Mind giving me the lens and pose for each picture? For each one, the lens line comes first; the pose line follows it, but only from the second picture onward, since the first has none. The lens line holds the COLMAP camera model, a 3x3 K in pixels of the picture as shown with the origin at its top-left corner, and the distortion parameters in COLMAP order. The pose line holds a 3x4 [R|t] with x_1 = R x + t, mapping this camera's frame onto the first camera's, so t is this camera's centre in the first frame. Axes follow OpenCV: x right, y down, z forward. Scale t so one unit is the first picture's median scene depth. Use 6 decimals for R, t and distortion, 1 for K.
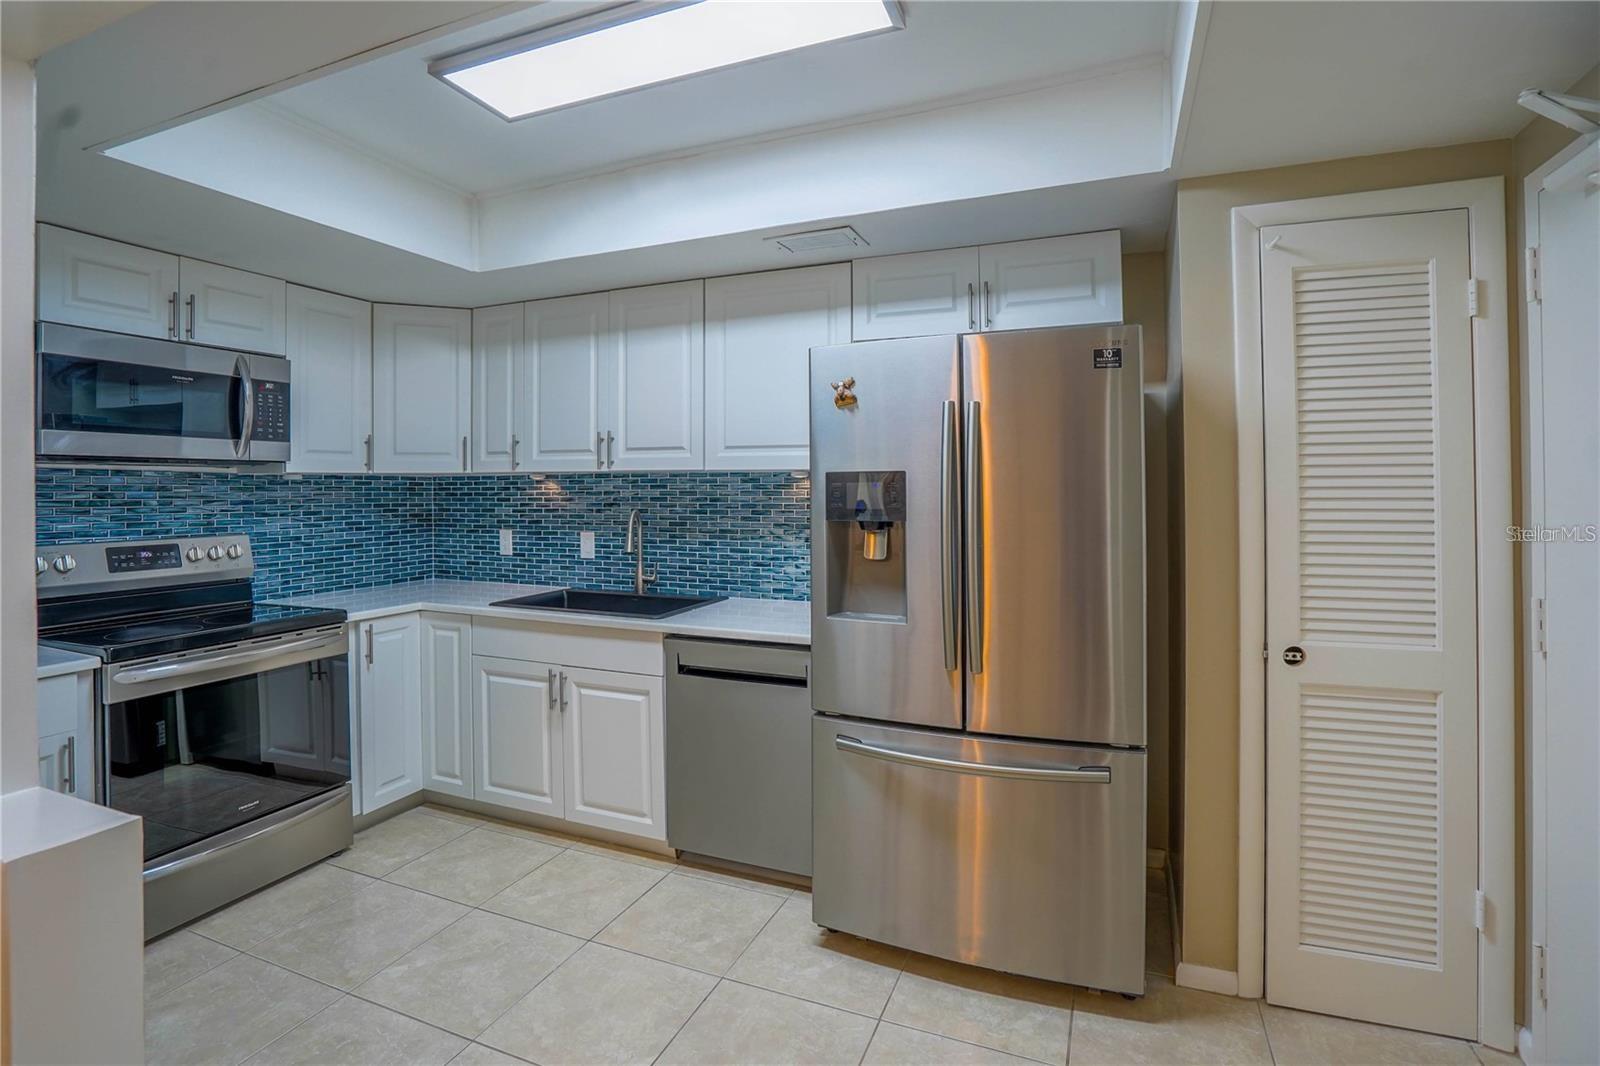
lens RADIAL K [[755.3, 0, 799.9], [0, 755.3, 480.9], [0, 0, 1]] dist [-0.068556, 0.021125]
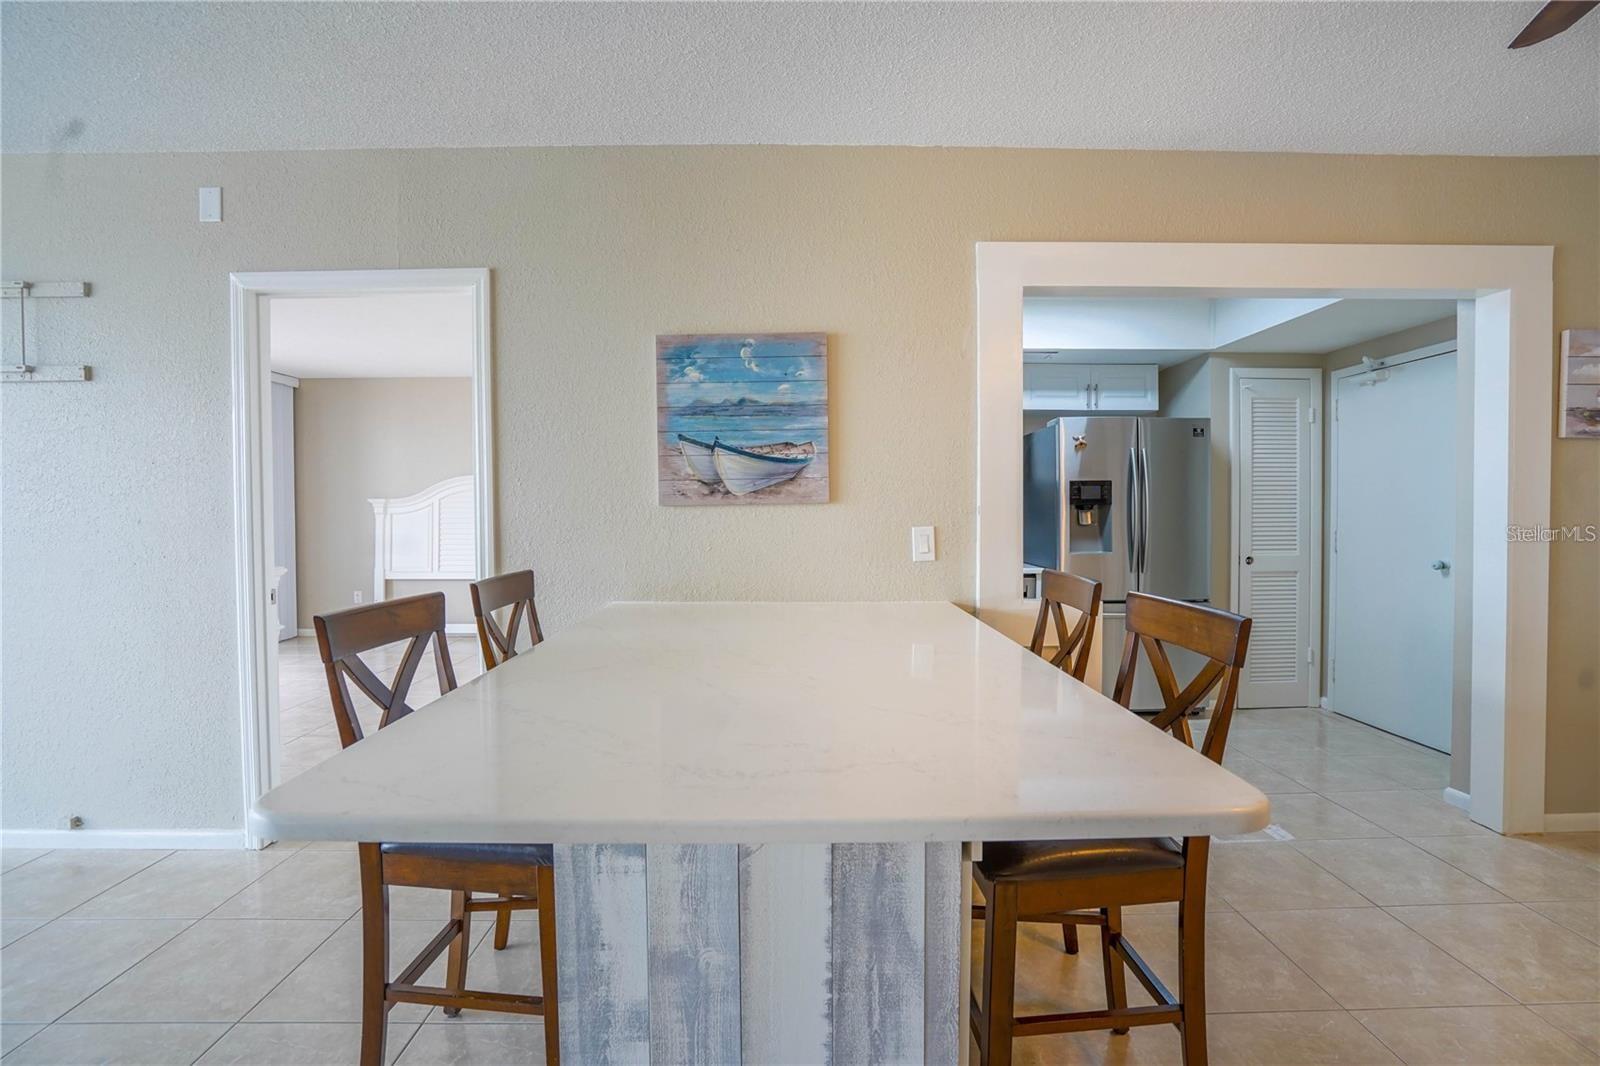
lens RADIAL K [[749.5, 0, 798.6], [0, 749.5, 524.5], [0, 0, 1]] dist [-0.055695, 0.021422]
pose [[0.914953, -0.007524, 0.403489, -0.980547], [-0.002088, 0.999725, 0.023378, 0.041452], [-0.403554, -0.022233, 0.914686, -0.356680]]
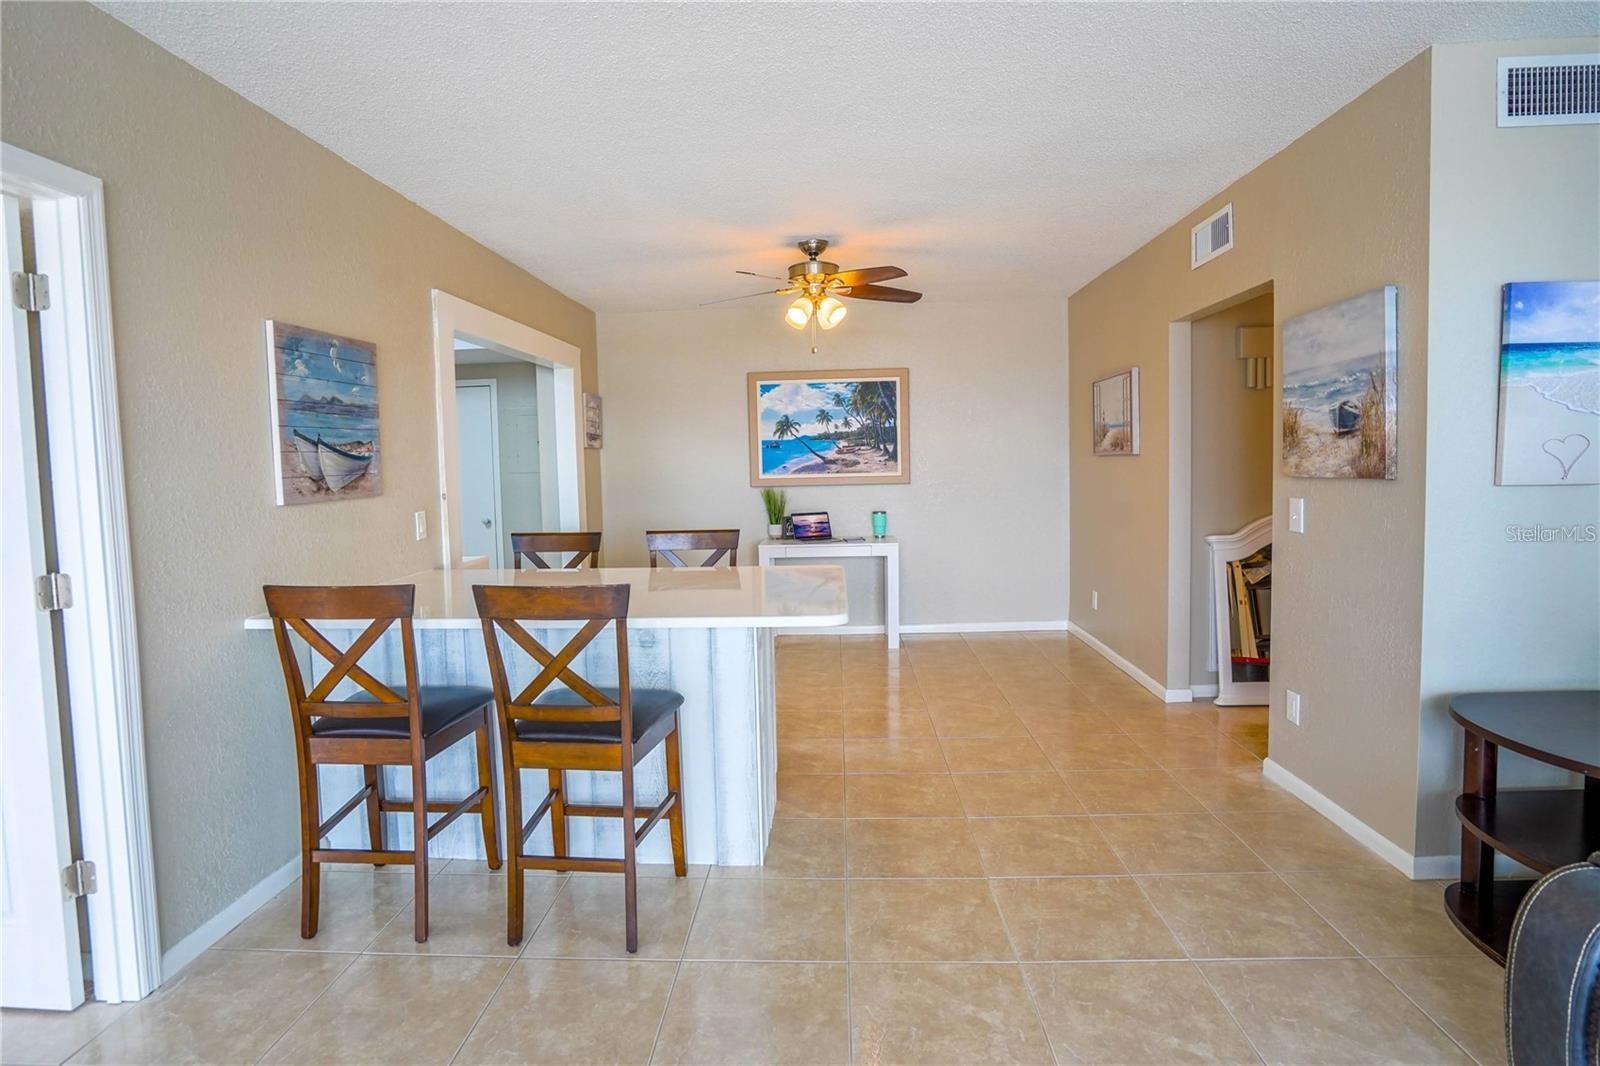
lens RADIAL K [[819.4, 0, 780.7], [0, 819.4, 500.9], [0, 0, 1]] dist [-0.030701, 0.000245]
pose [[-0.323623, -0.030282, 0.945701, -1.751057], [0.023606, 0.998918, 0.040064, 0.014238], [-0.945892, 0.035290, -0.322558, 0.255330]]
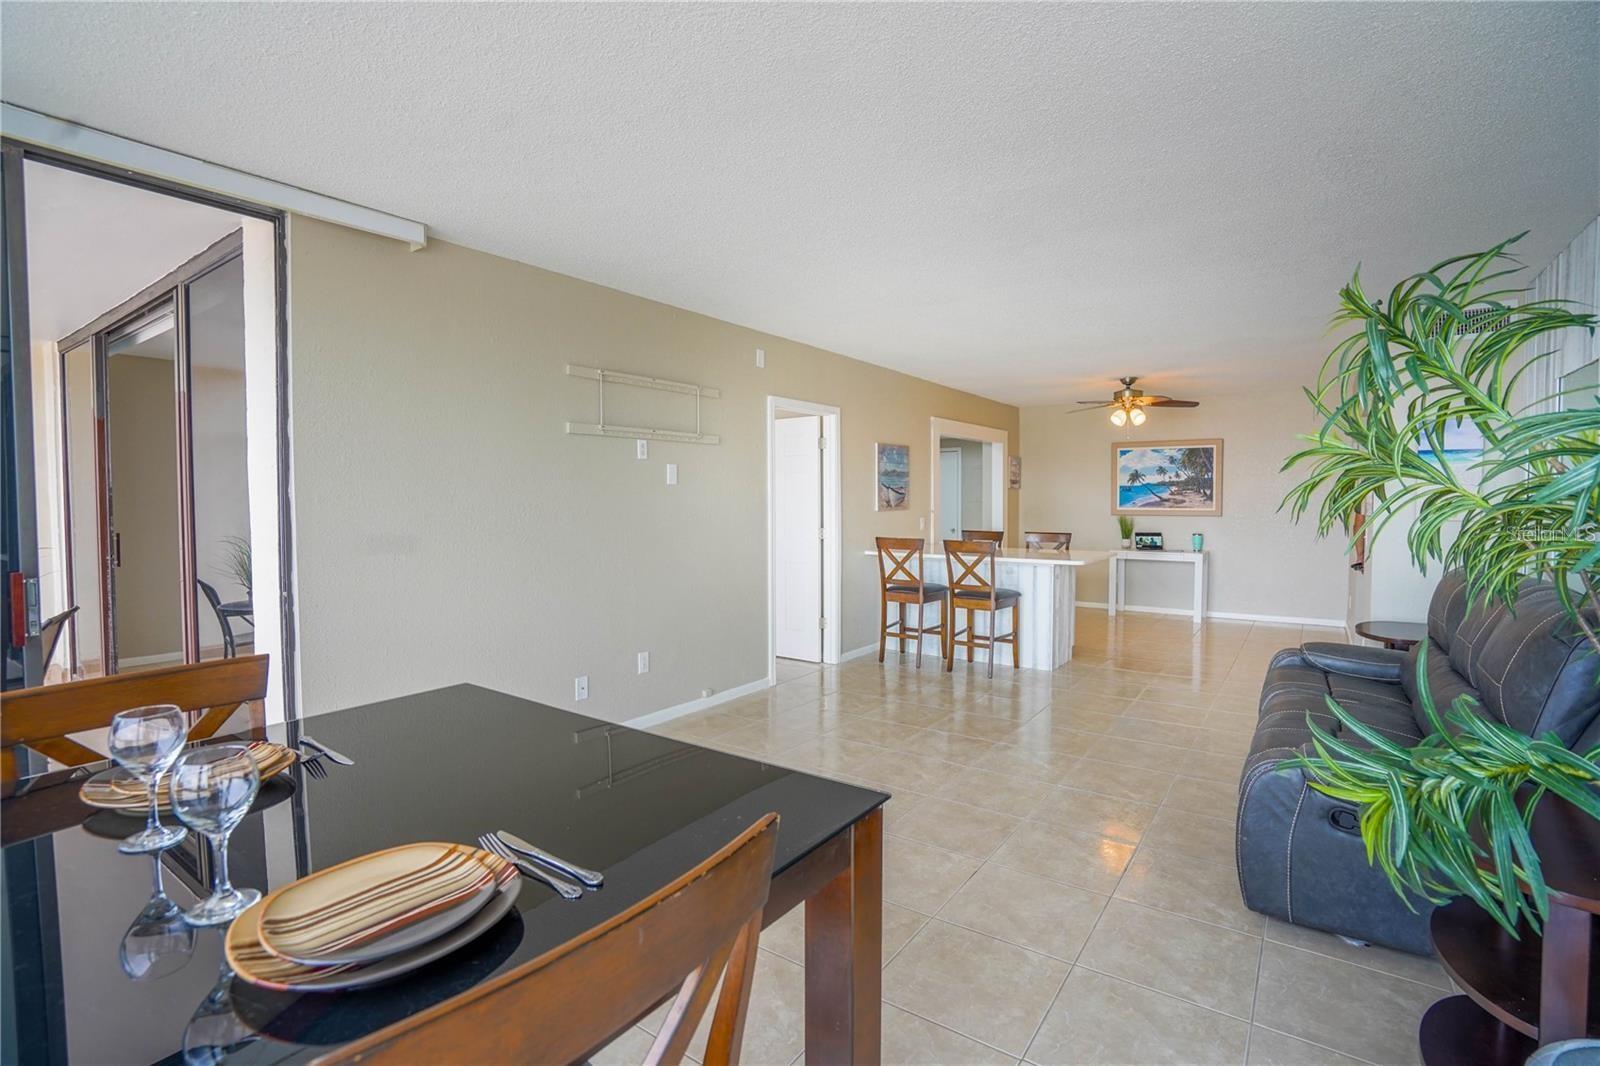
lens RADIAL K [[757.4, 0, 852.9], [0, 757.4, 524.0], [0, 0, 1]] dist [0.000305, 0.022253]
pose [[0.154719, -0.025630, 0.987626, -2.902708], [-0.004246, 0.999637, 0.026607, 0.020694], [-0.987949, -0.008310, 0.154554, 0.212951]]
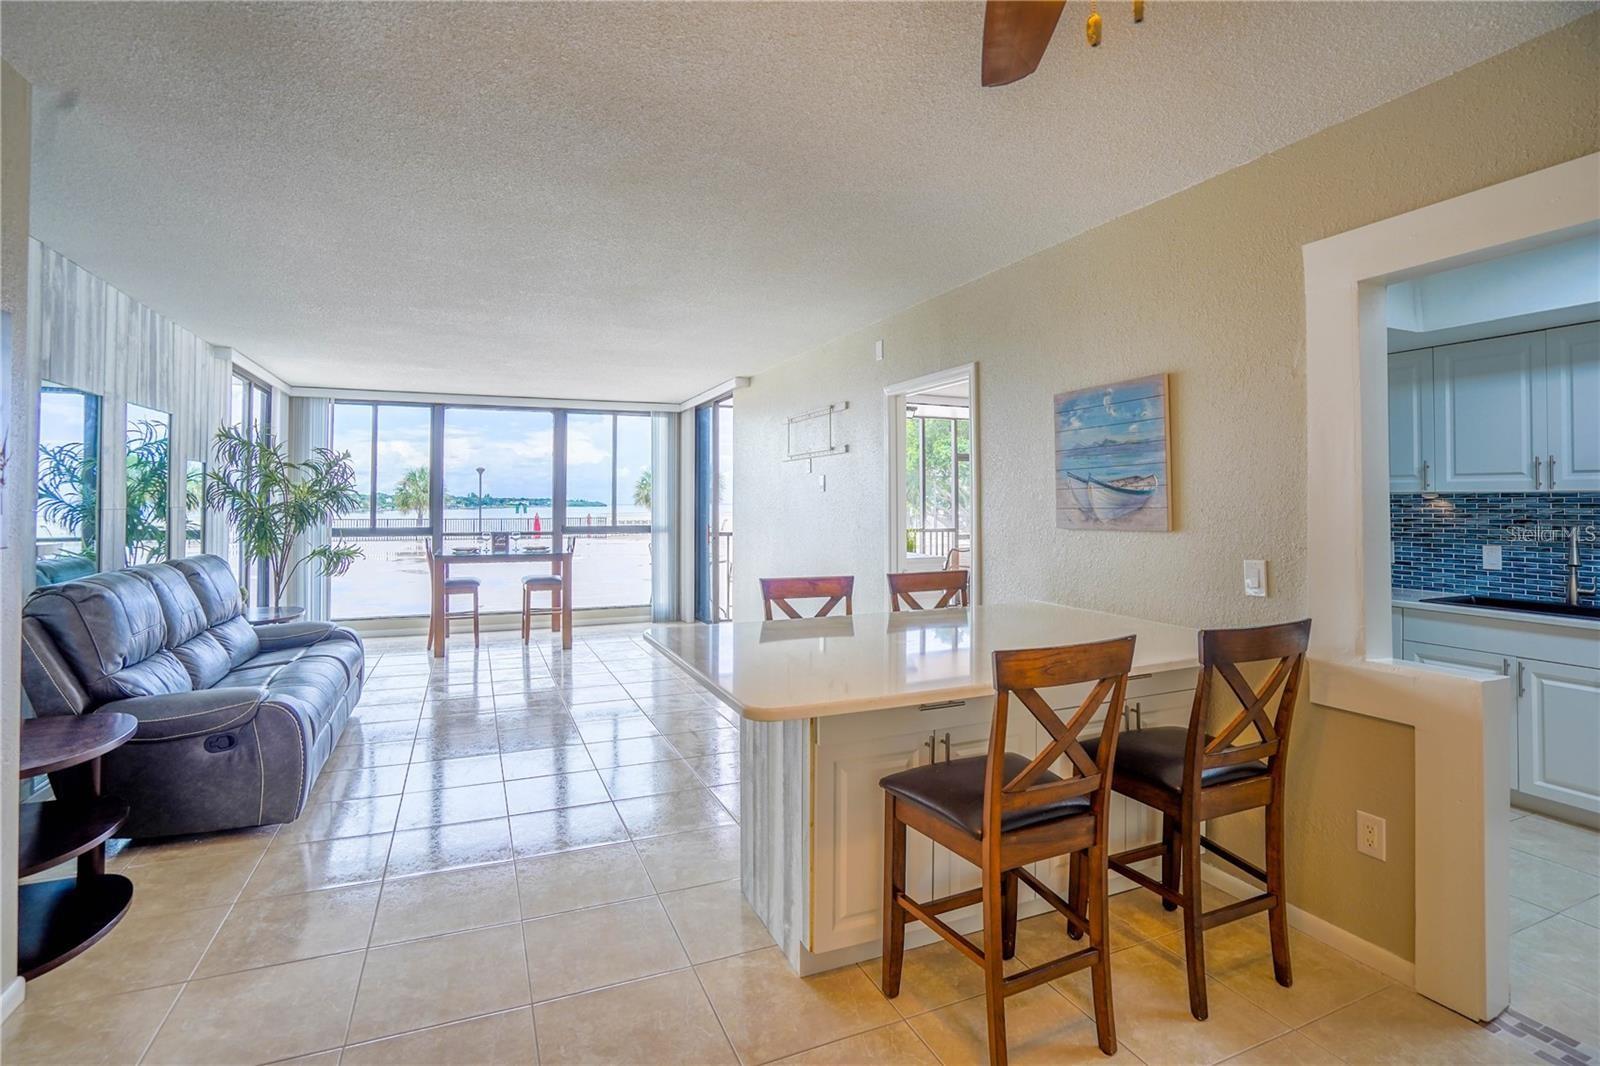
lens RADIAL K [[772.8, 0, 793.7], [0, 772.8, 475.3], [0, 0, 1]] dist [-0.061458, 0.022518]
pose [[0.722616, -0.016172, -0.691061, -0.299948], [-0.002096, 0.999670, -0.025586, -0.006240], [0.691247, 0.019938, 0.722344, -0.574469]]
